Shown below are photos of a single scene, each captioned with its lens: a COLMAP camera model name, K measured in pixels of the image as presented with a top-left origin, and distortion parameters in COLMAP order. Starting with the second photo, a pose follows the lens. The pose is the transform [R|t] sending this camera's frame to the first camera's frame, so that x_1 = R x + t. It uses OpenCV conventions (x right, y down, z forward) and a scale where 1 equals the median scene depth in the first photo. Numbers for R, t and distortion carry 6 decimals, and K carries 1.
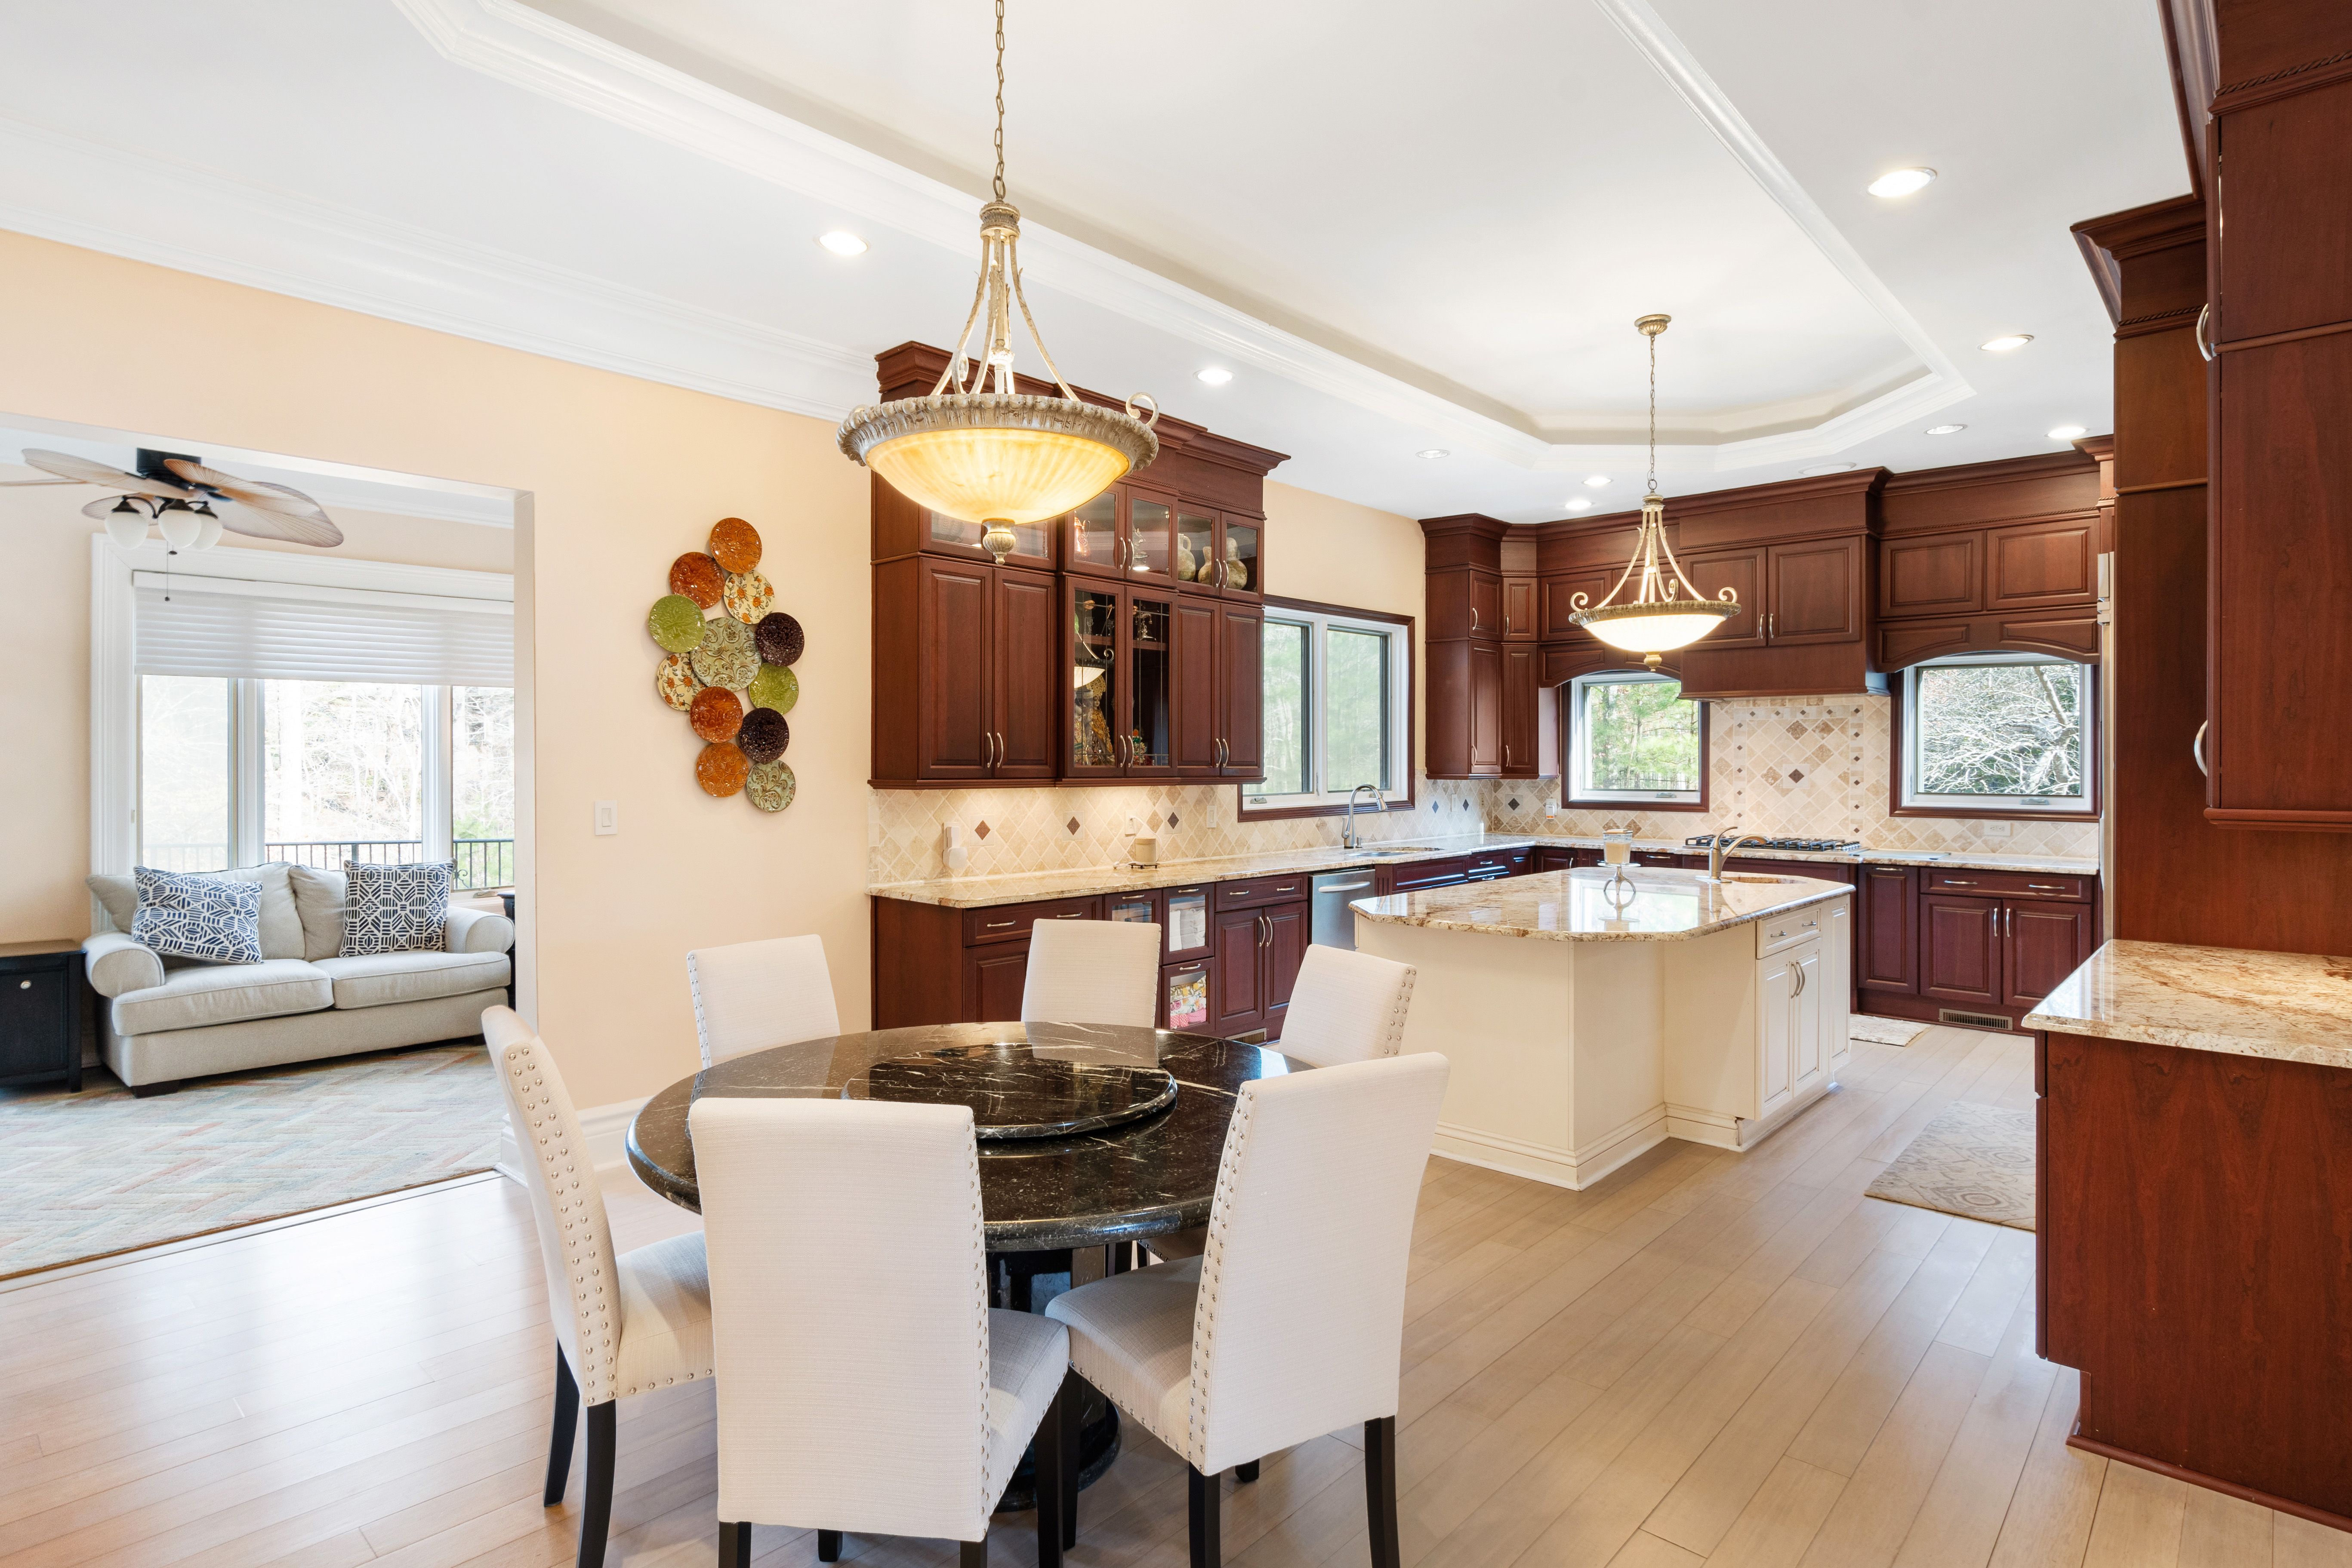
lens RADIAL K [[1202.5, 0, 1113.6], [0, 1202.5, 757.9], [0, 0, 1]] dist [0.005409, -0.000023]
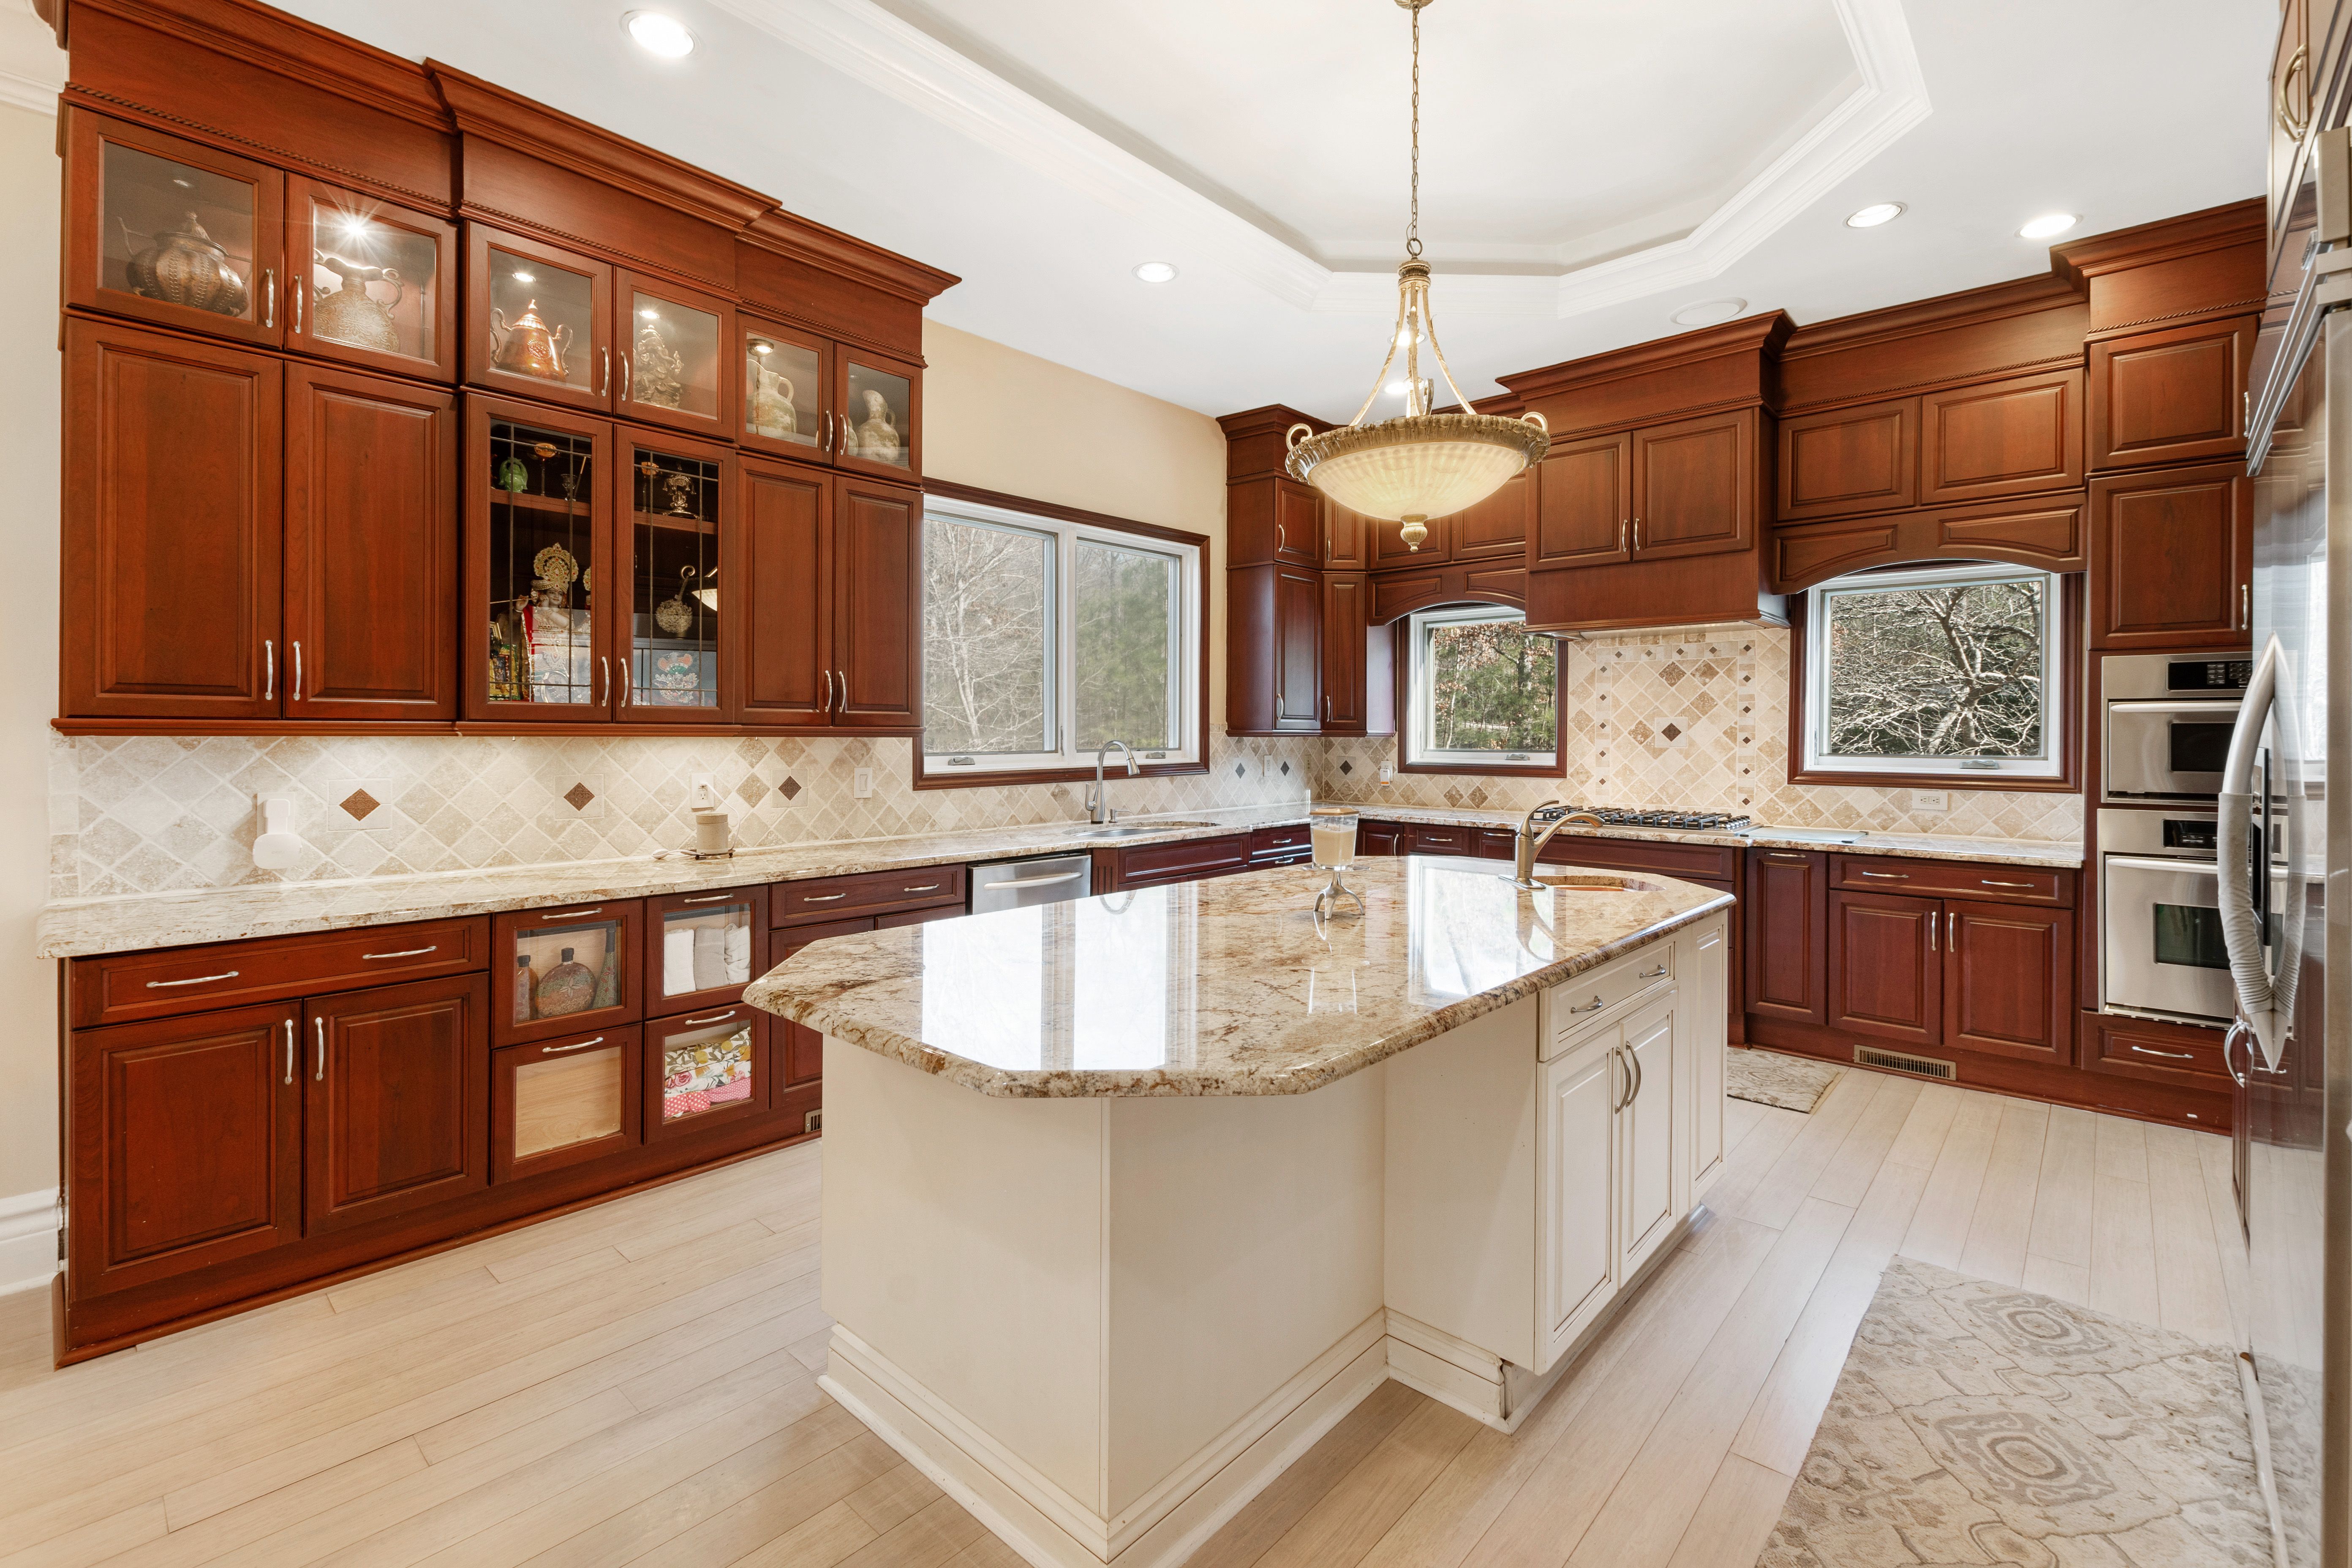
lens RADIAL K [[1039.9, 0, 1131.0], [0, 1039.9, 736.8], [0, 0, 1]] dist [0.001706, 0.000387]
pose [[0.999937, 0.002365, 0.010945, 0.246367], [-0.002441, 0.999973, 0.006925, 0.016880], [-0.010928, -0.006952, 0.999916, 0.387250]]
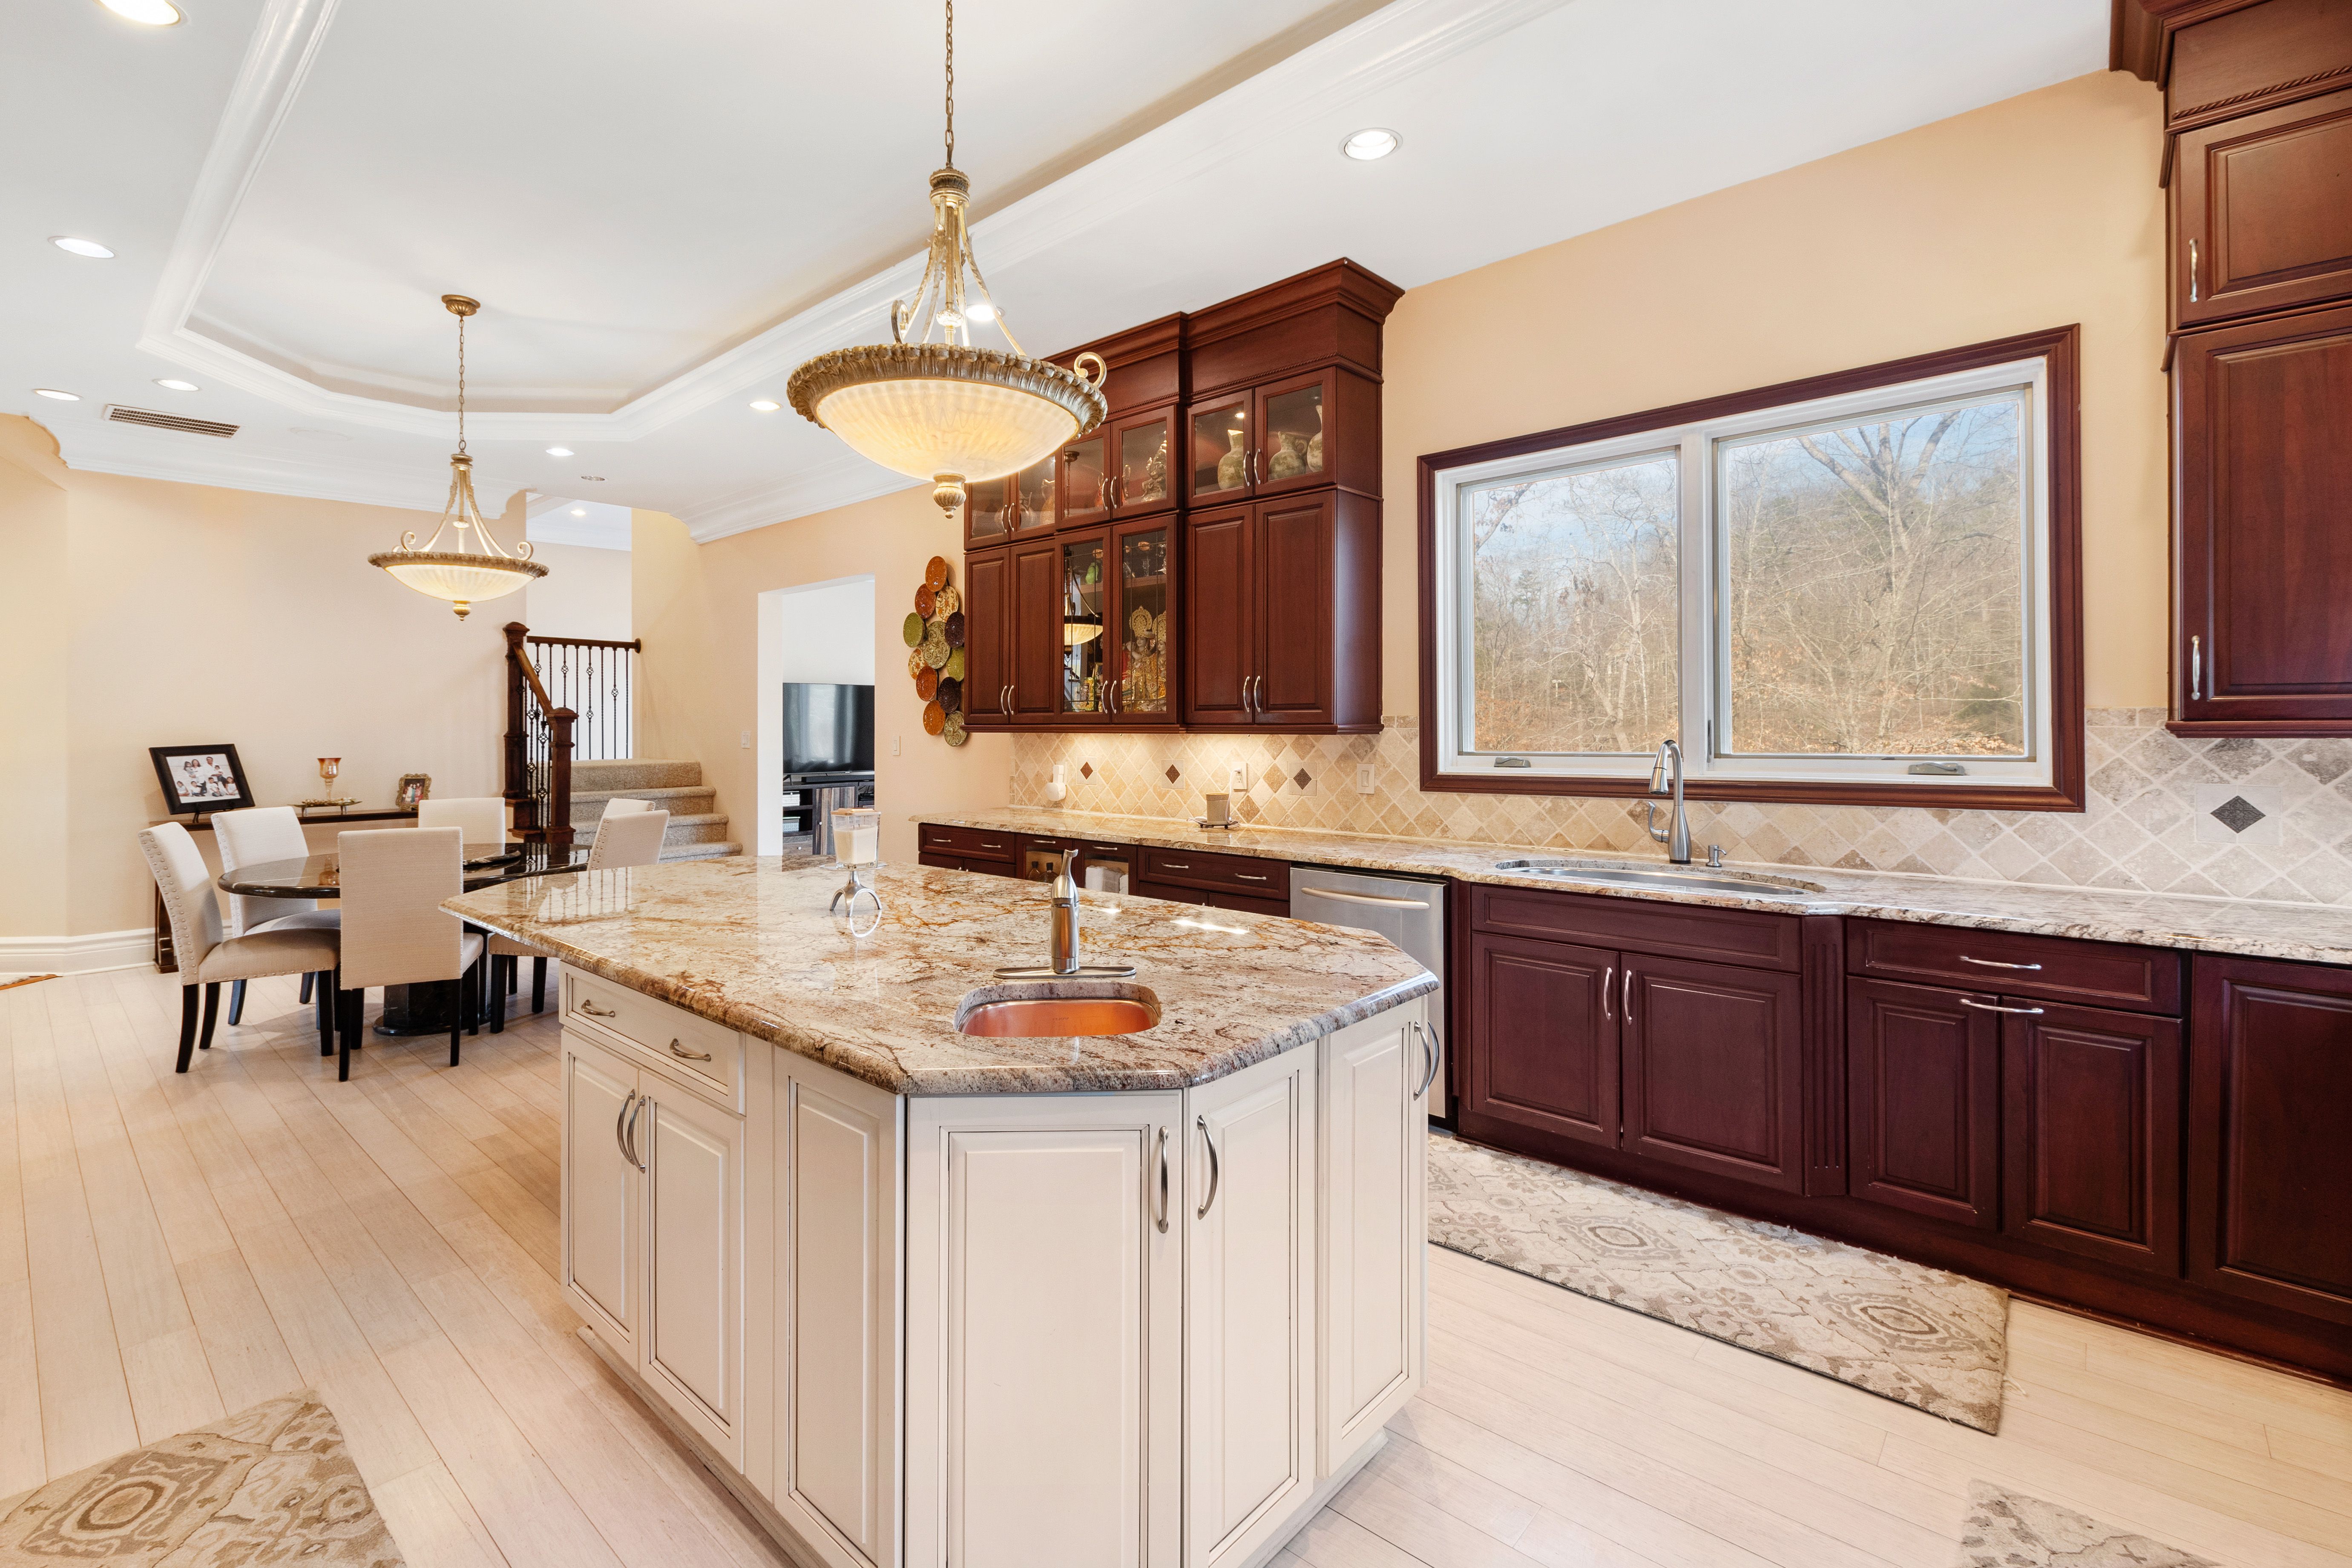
lens RADIAL K [[1040.0, 0, 1192.3], [0, 1040.0, 712.5], [0, 0, 1]] dist [0.001706, 0.000387]
pose [[0.054374, -0.010804, -0.998462, 0.746879], [0.009285, 0.999904, -0.010314, 0.014061], [0.998477, -0.008709, 0.054469, 0.896587]]
